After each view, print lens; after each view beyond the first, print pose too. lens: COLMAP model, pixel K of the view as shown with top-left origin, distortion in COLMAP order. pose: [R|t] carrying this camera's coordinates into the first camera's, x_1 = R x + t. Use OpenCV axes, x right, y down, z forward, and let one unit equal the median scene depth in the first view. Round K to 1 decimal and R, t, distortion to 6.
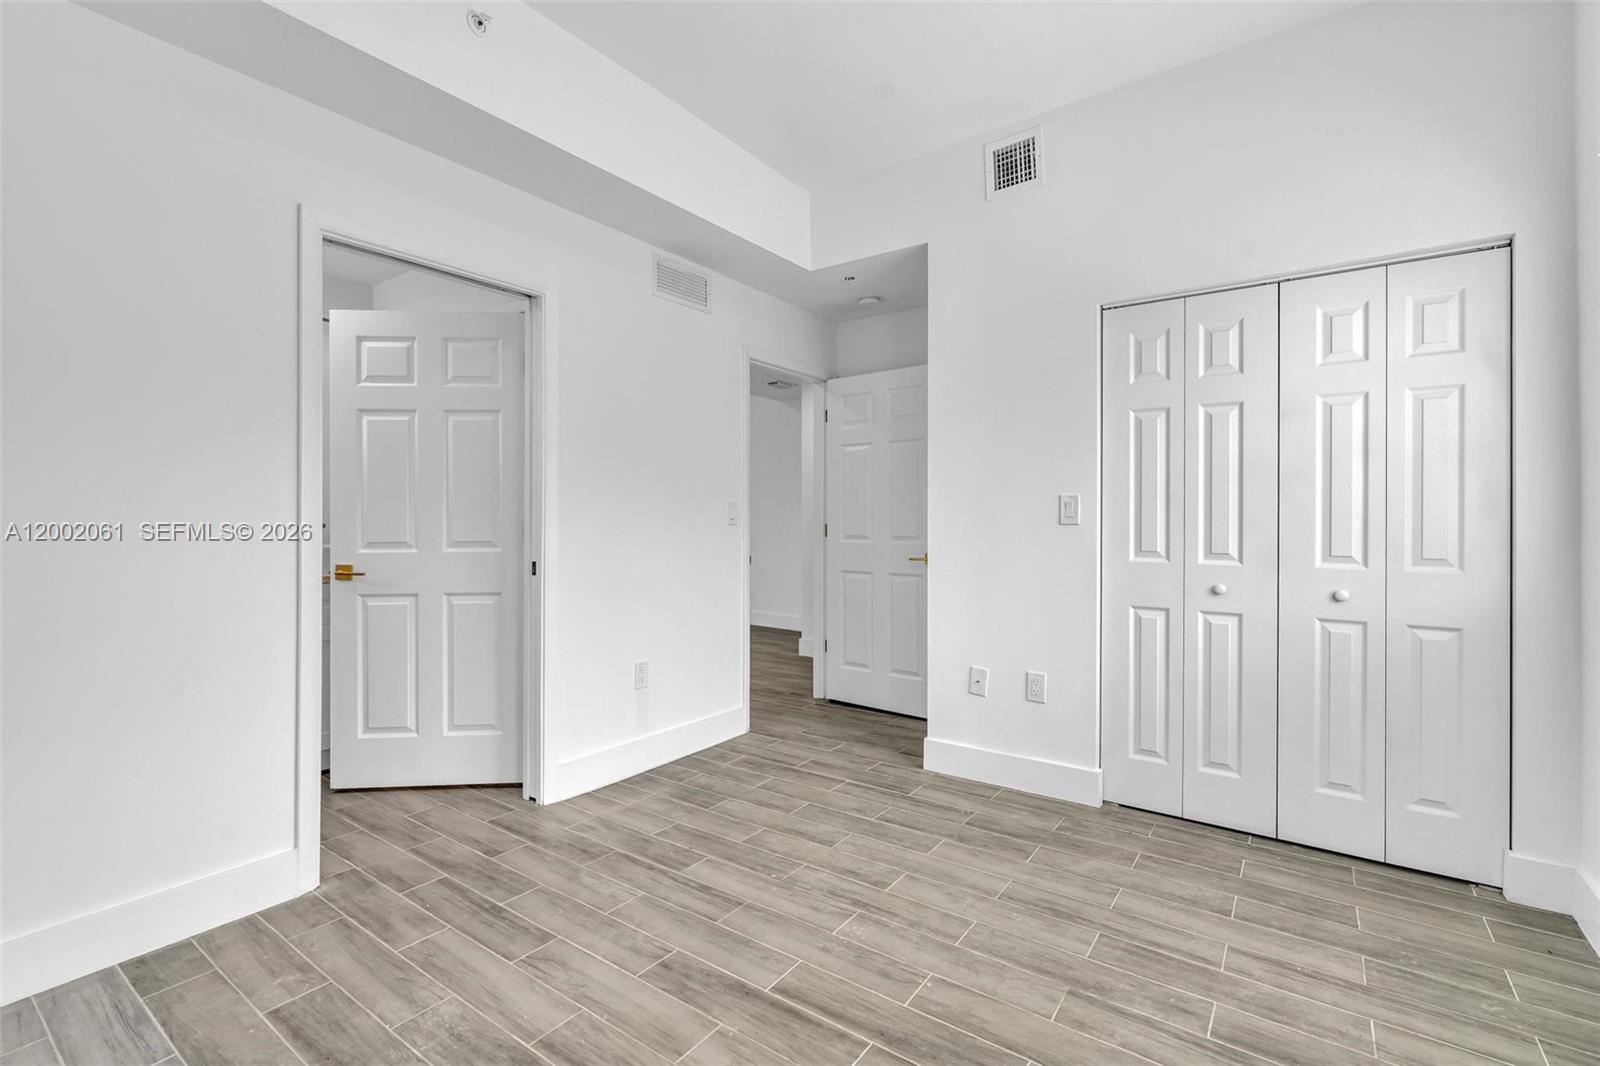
lens RADIAL K [[721.6, 0, 803.7], [0, 721.6, 526.1], [0, 0, 1]] dist [-0.000189, 0.001715]
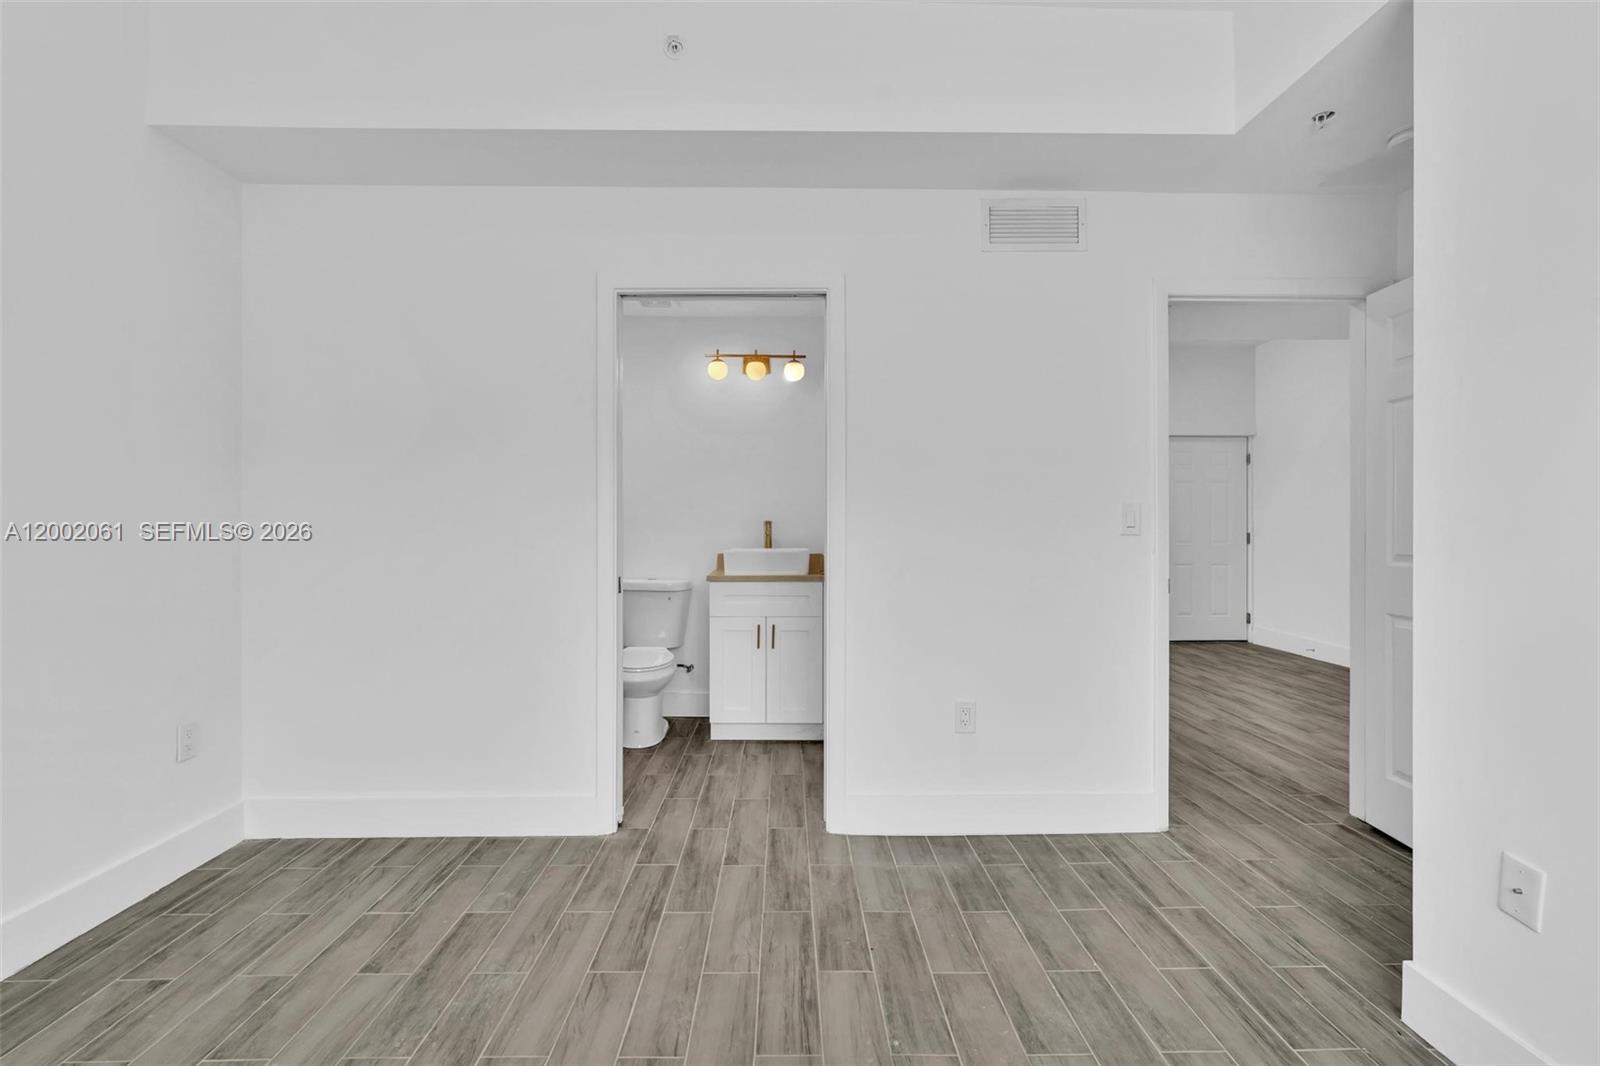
lens RADIAL K [[721.6, 0, 800.5], [0, 721.6, 530.4], [0, 0, 1]] dist [-0.000189, 0.001715]
pose [[0.596152, 0.005478, -0.802853, 0.406156], [-0.004793, 0.999983, 0.003264, -0.011113], [0.802857, 0.001902, 0.596168, 0.447653]]
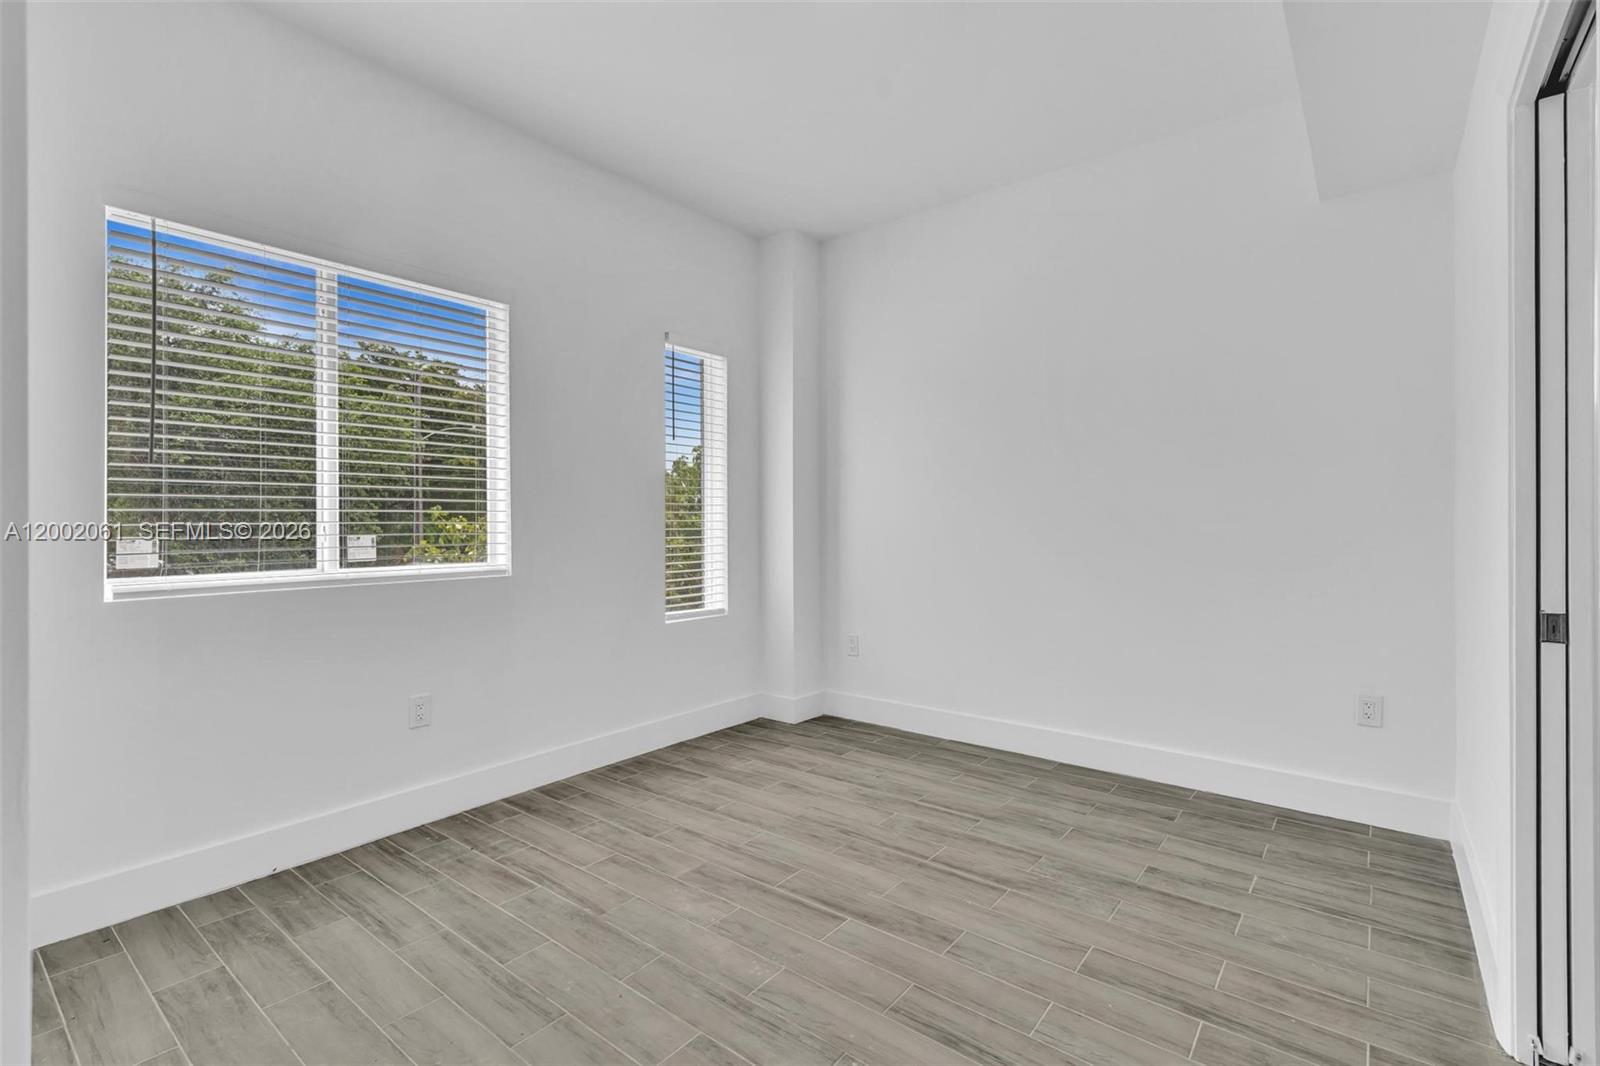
lens RADIAL K [[721.6, 0, 797.0], [0, 721.6, 526.9], [0, 0, 1]] dist [-0.000189, 0.001715]
pose [[-0.997996, 0.000290, 0.063273, -0.026691], [0.000873, 0.999957, 0.009191, -0.015066], [-0.063268, 0.009228, -0.997954, 1.463942]]
